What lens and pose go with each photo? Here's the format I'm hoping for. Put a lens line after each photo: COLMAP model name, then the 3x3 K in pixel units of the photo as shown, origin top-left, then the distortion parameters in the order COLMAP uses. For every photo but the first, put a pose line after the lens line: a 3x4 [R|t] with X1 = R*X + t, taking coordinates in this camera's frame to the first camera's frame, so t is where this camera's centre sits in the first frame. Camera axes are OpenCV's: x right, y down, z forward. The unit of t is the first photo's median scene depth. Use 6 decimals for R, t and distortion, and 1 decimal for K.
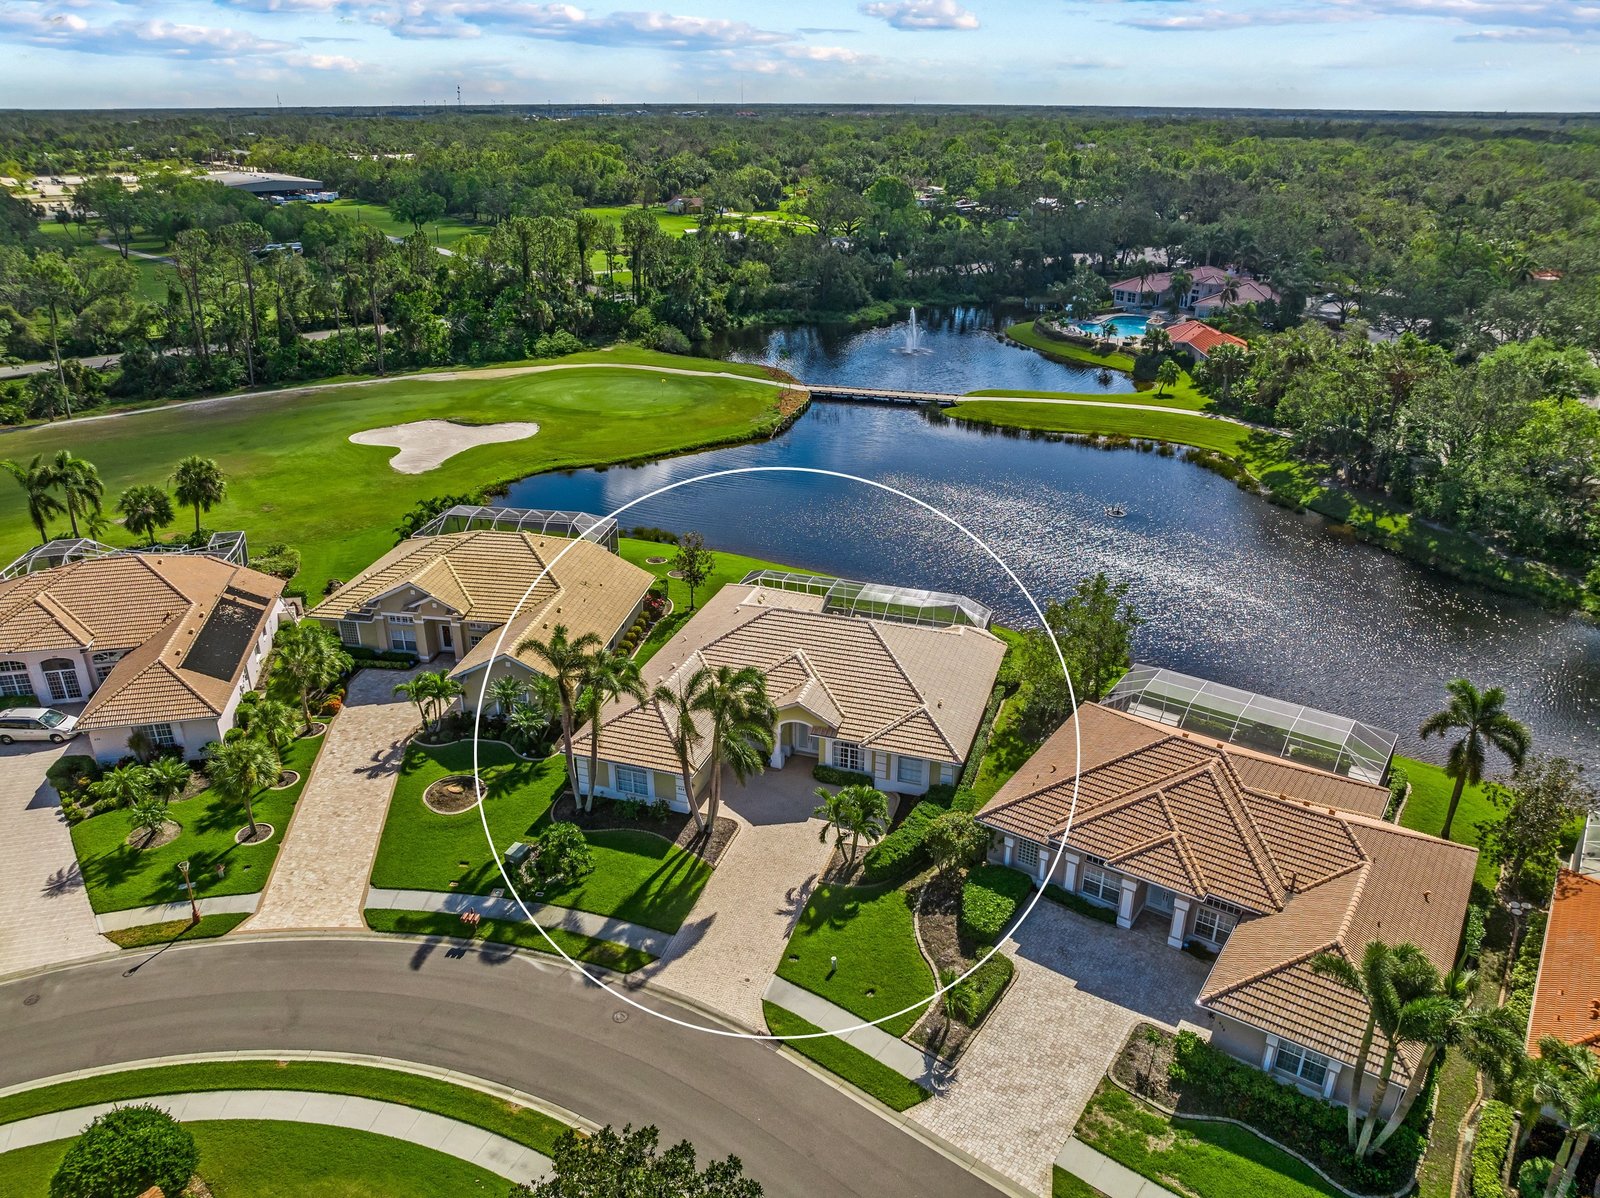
lens RADIAL K [[1130.4, 0, 800.0], [0, 1130.4, 599.0], [0, 0, 1]] dist [-0.020142, -0.038141]
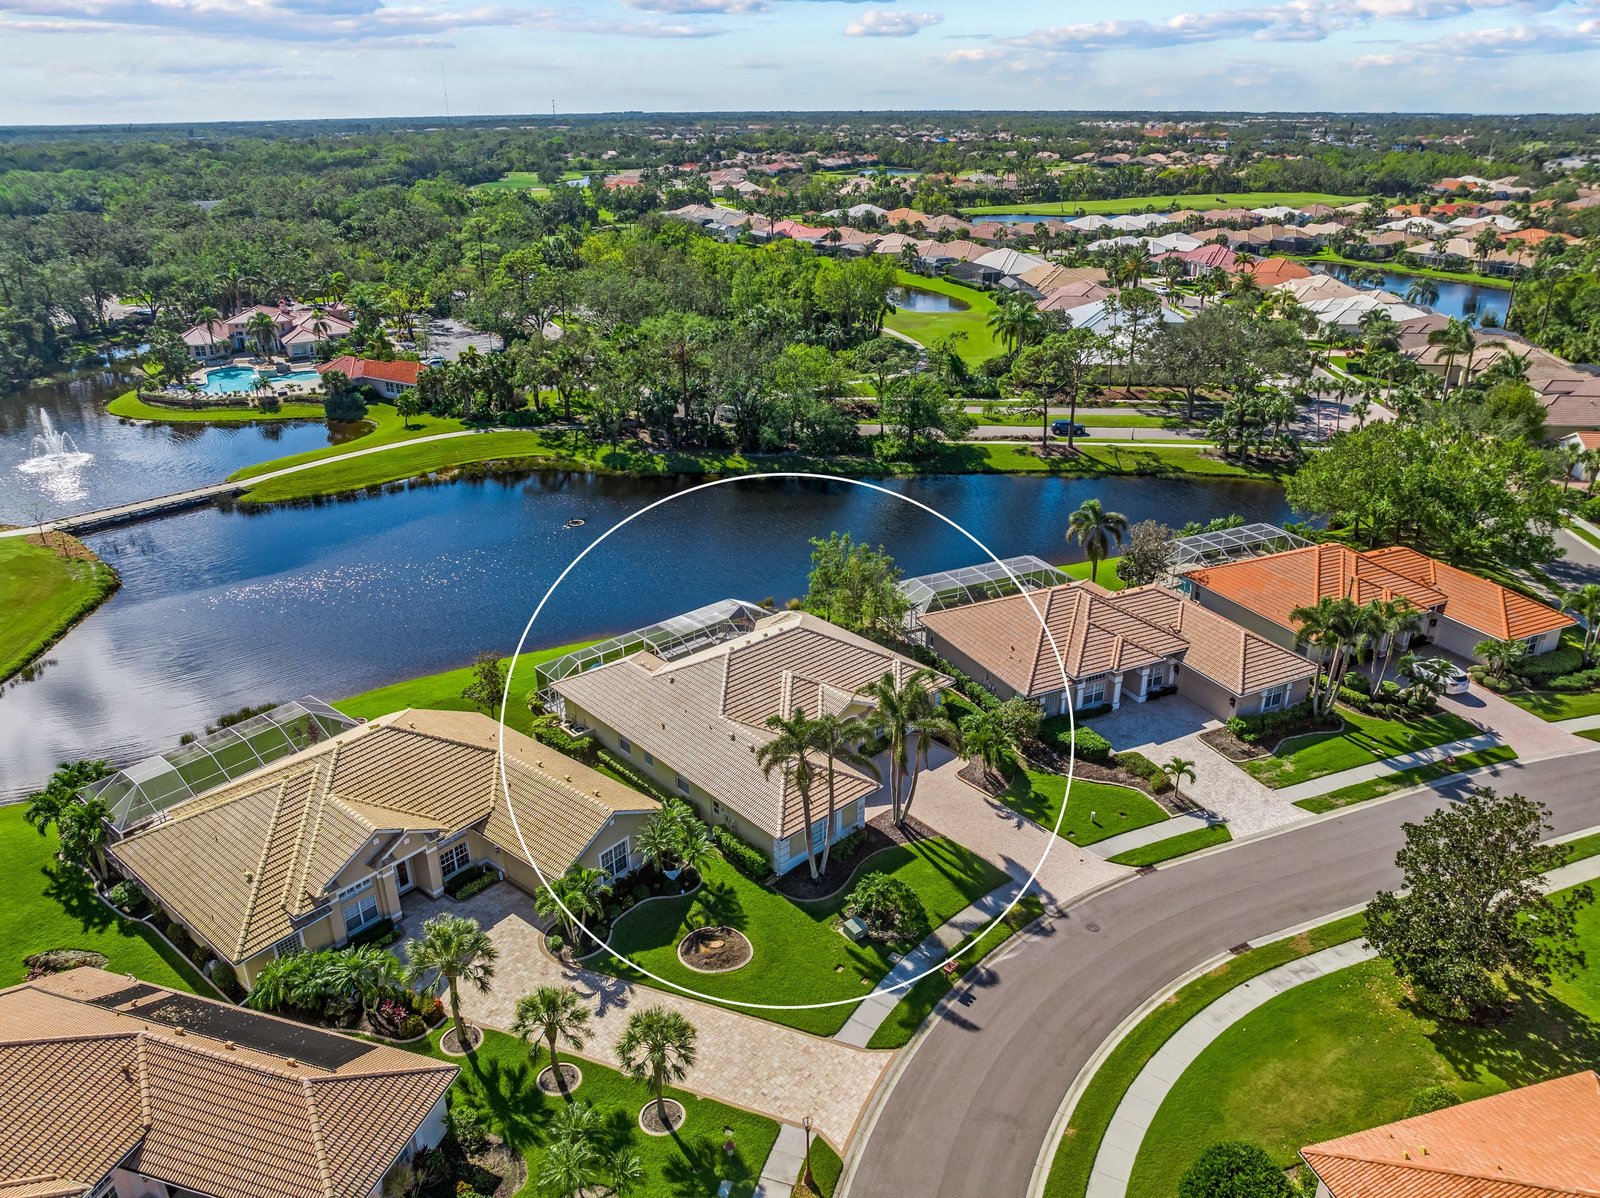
lens RADIAL K [[1126.0, 0, 800.0], [0, 1126.0, 599.0], [0, 0, 1]] dist [-0.035024, -0.001761]
pose [[0.493163, -0.354395, 0.794478, -0.919522], [0.360536, 0.914399, 0.184090, -0.236817], [-0.791710, 0.195651, 0.578719, 0.372993]]
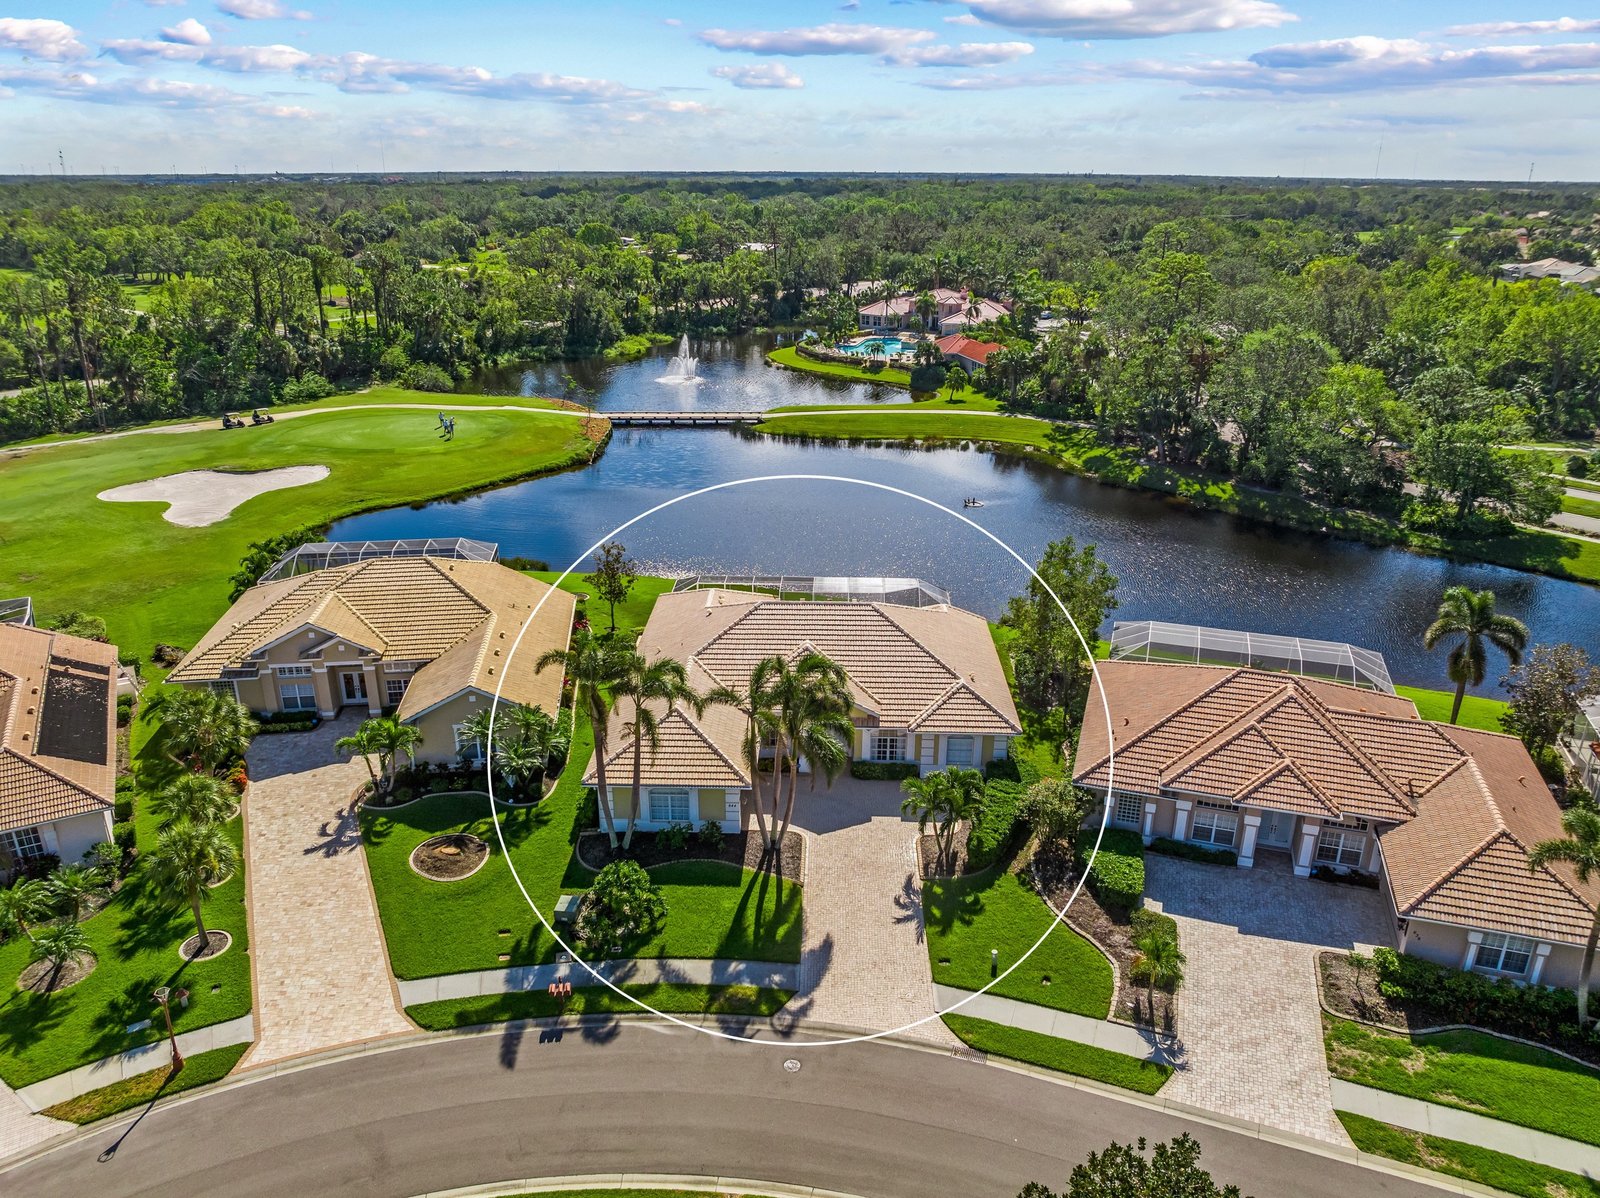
lens RADIAL K [[1125.5, 0, 800.0], [0, 1125.5, 599.0], [0, 0, 1]] dist [-0.040037, 0.008438]
pose [[0.957544, -0.101094, 0.269982, -0.270269], [0.114329, 0.992871, -0.033713, 0.044768], [-0.264649, 0.063149, 0.962275, 0.141454]]
